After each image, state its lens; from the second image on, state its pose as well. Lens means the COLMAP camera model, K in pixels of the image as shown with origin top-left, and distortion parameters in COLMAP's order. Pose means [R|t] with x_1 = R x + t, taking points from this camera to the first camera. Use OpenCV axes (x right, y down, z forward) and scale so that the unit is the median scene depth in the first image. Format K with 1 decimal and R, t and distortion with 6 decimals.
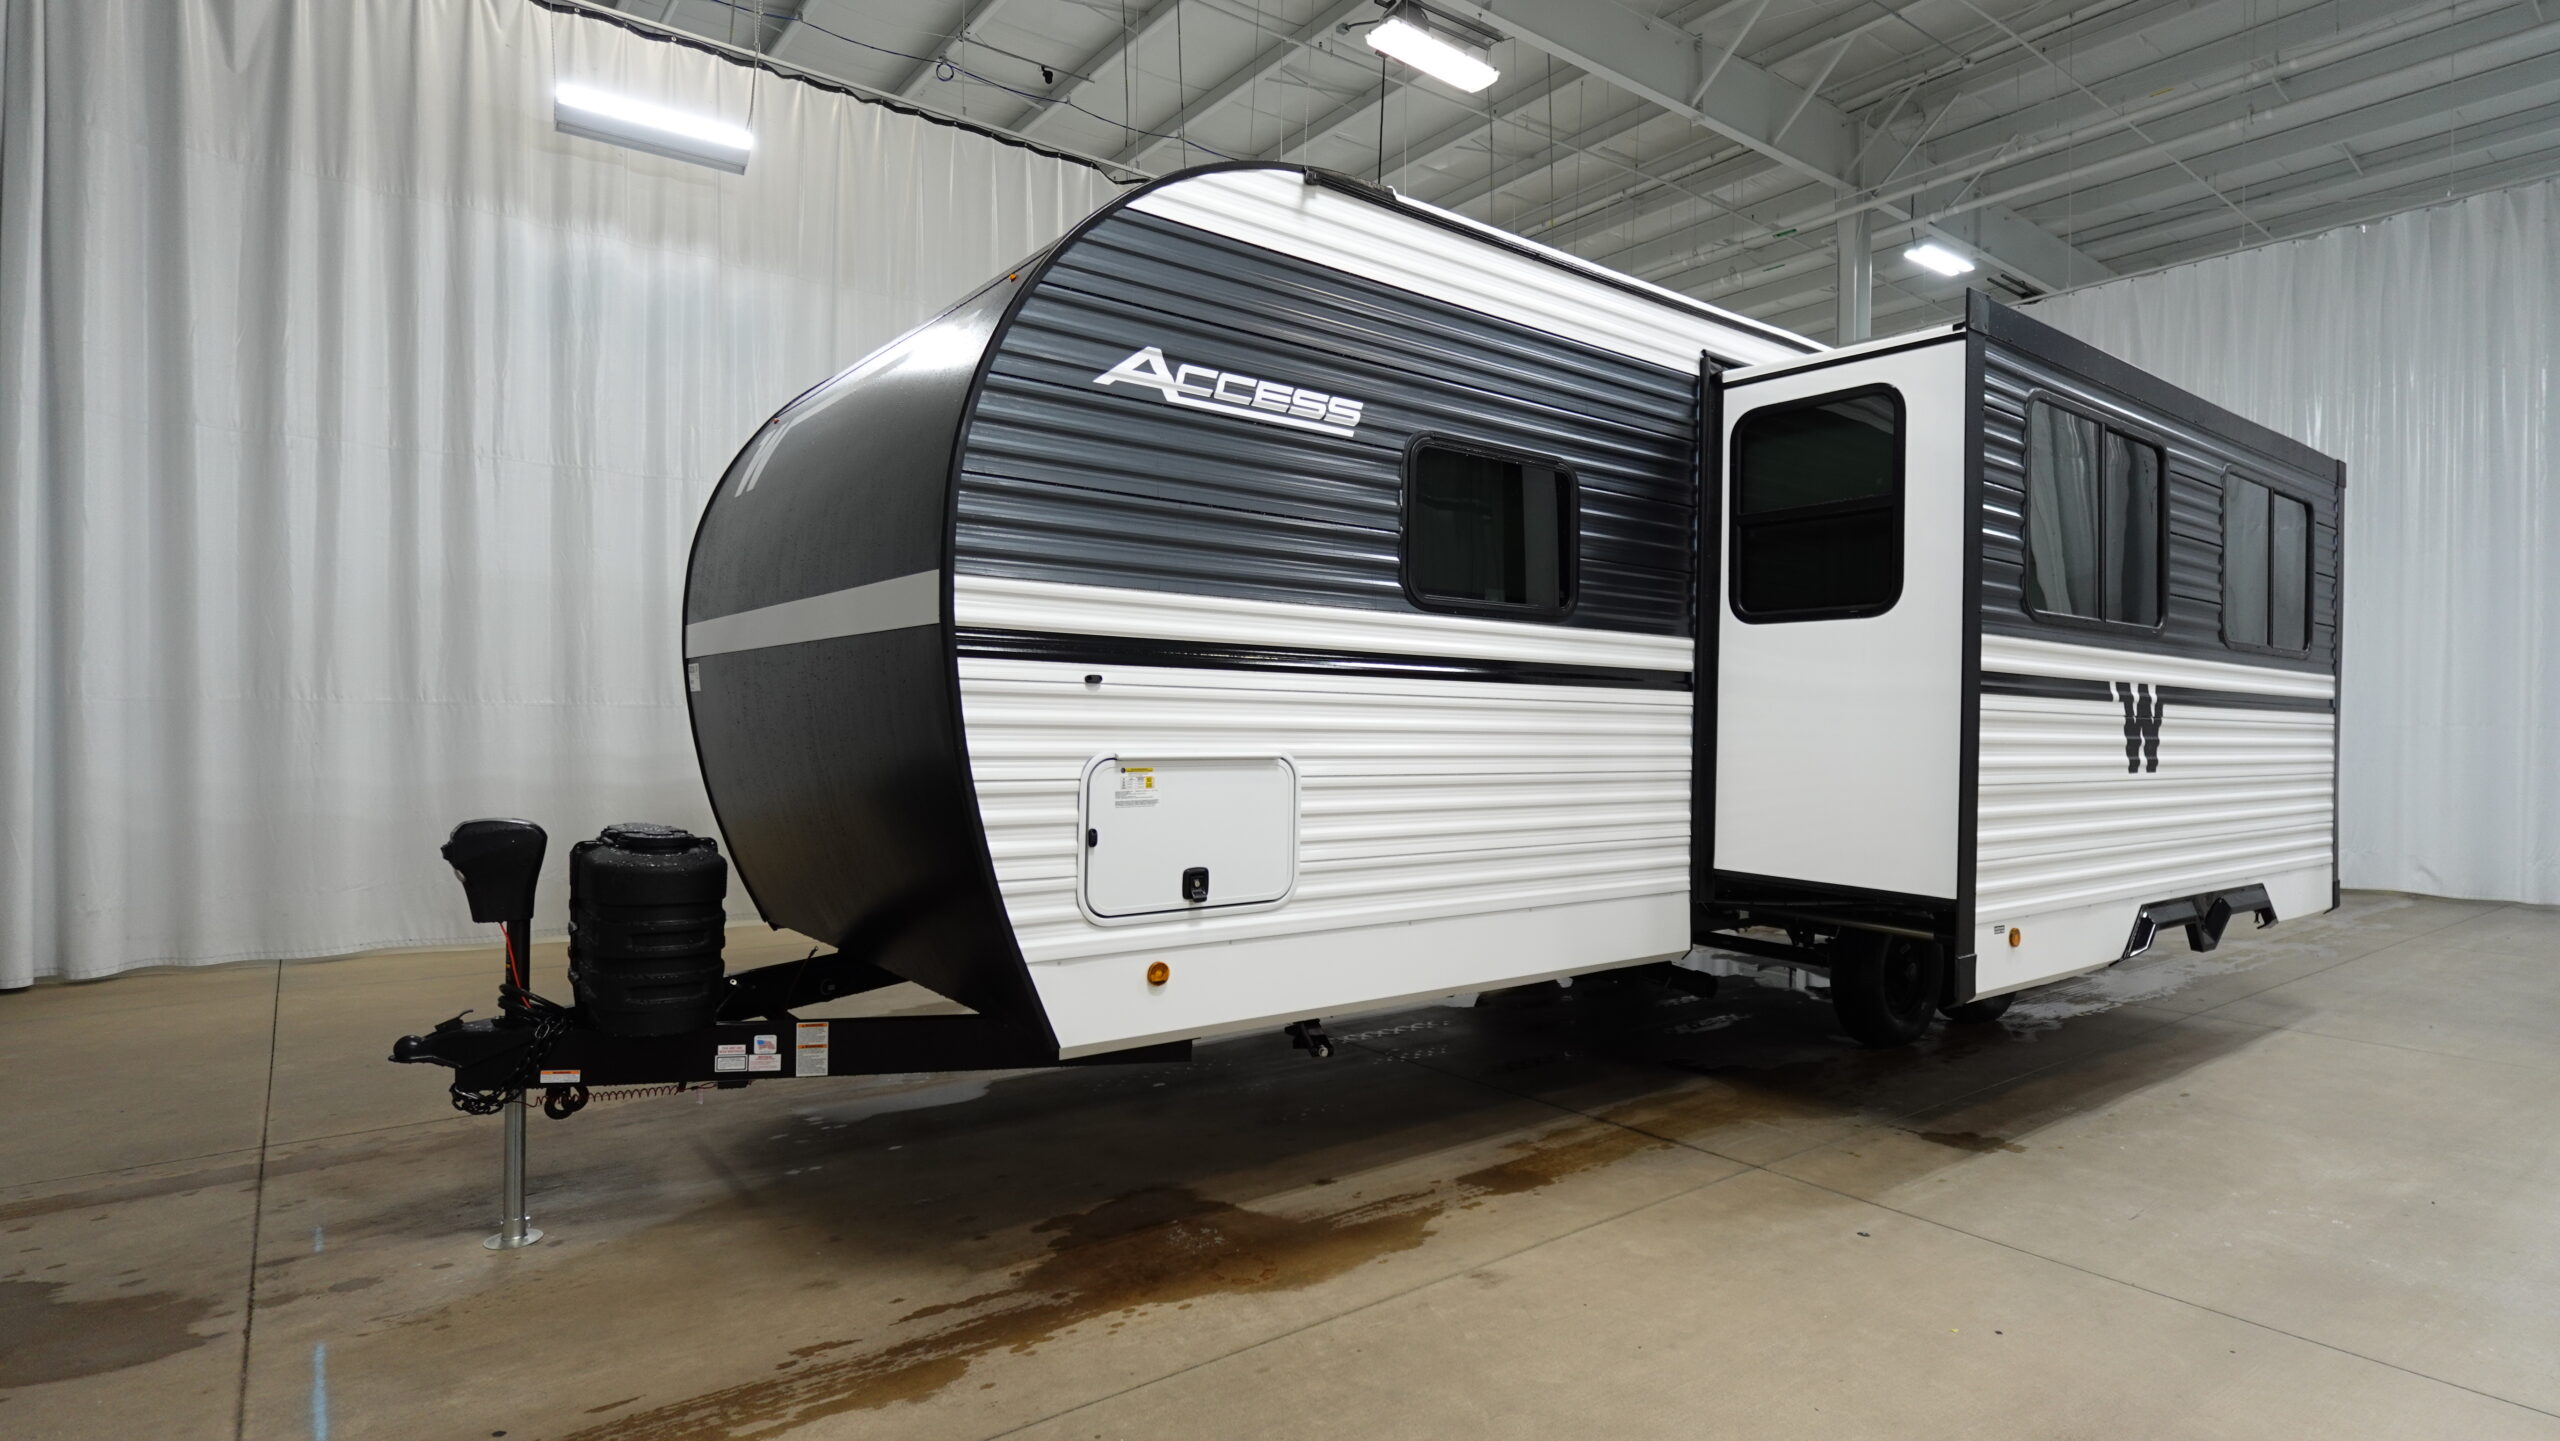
lens RADIAL K [[1296.2, 0, 1269.5], [0, 1296.2, 725.6], [0, 0, 1]] dist [0.002075, -0.003160]
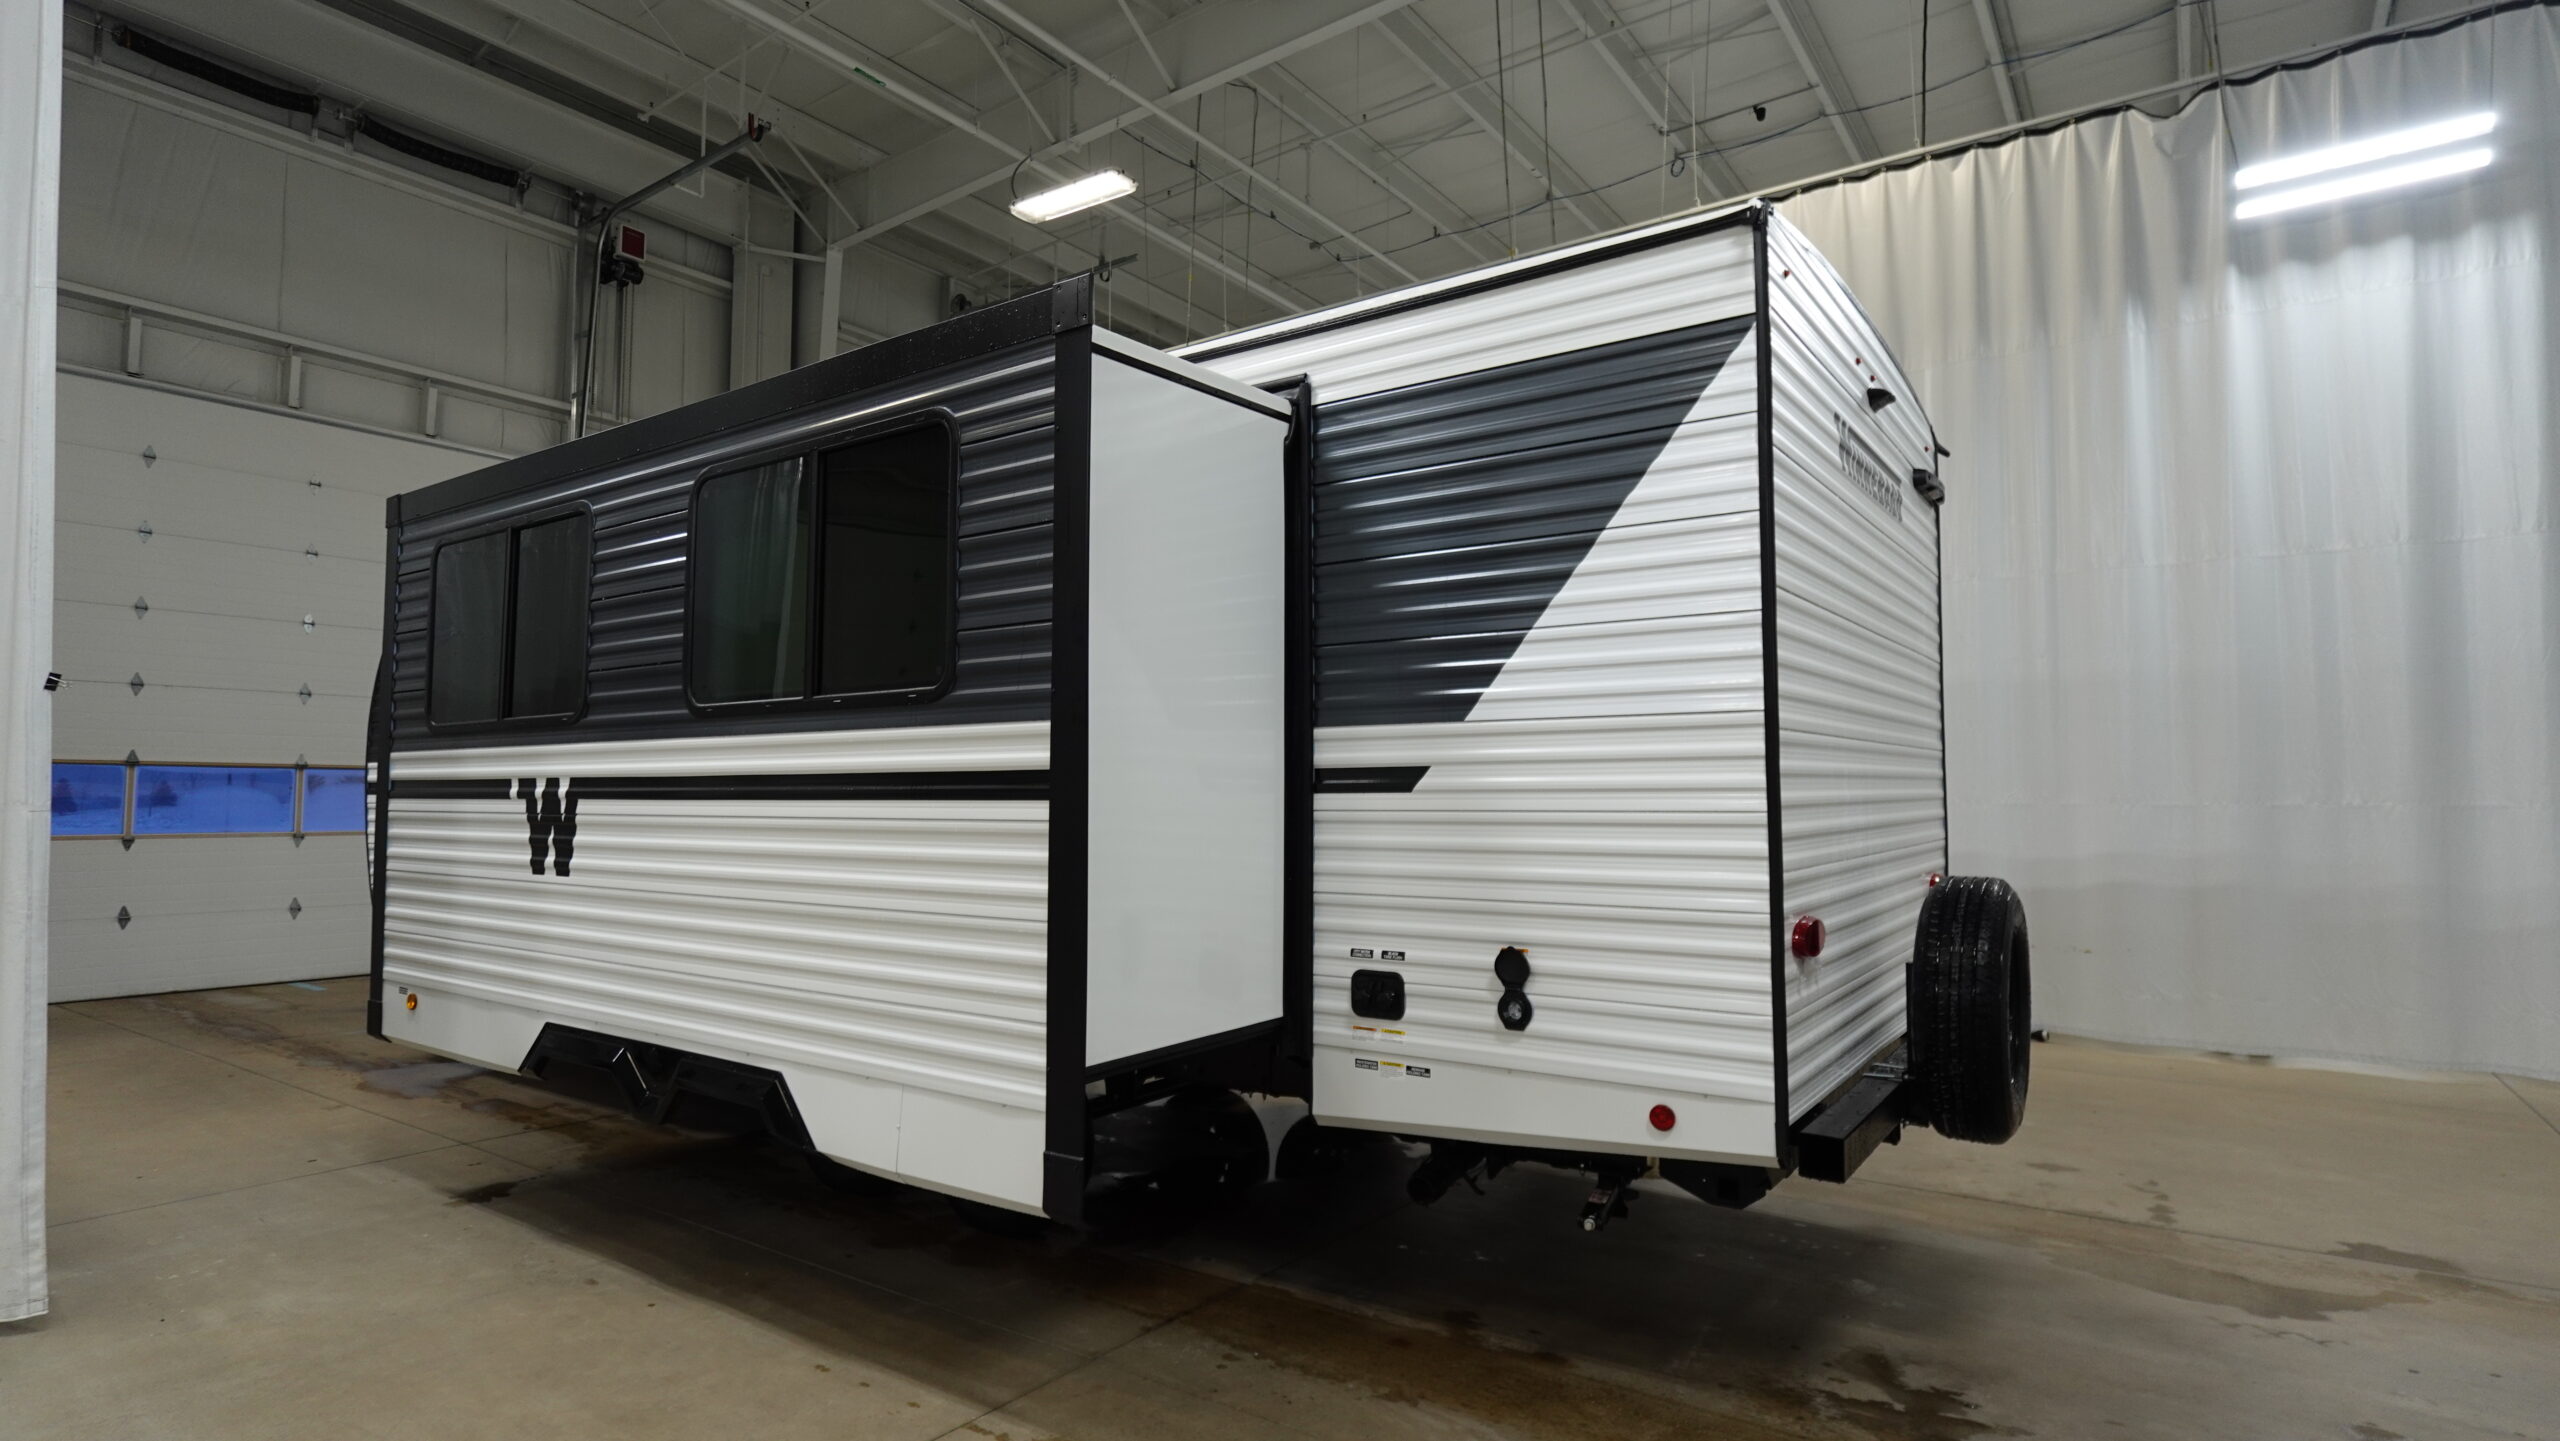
lens RADIAL K [[1296.2, 0, 1276.0], [0, 1296.2, 723.6], [0, 0, 1]] dist [0.002075, -0.003160]
pose [[0.289876, -0.066297, -0.954765, 1.717800], [0.004389, 0.997679, -0.067944, -0.006145], [0.957054, 0.015505, 0.289494, 1.237309]]
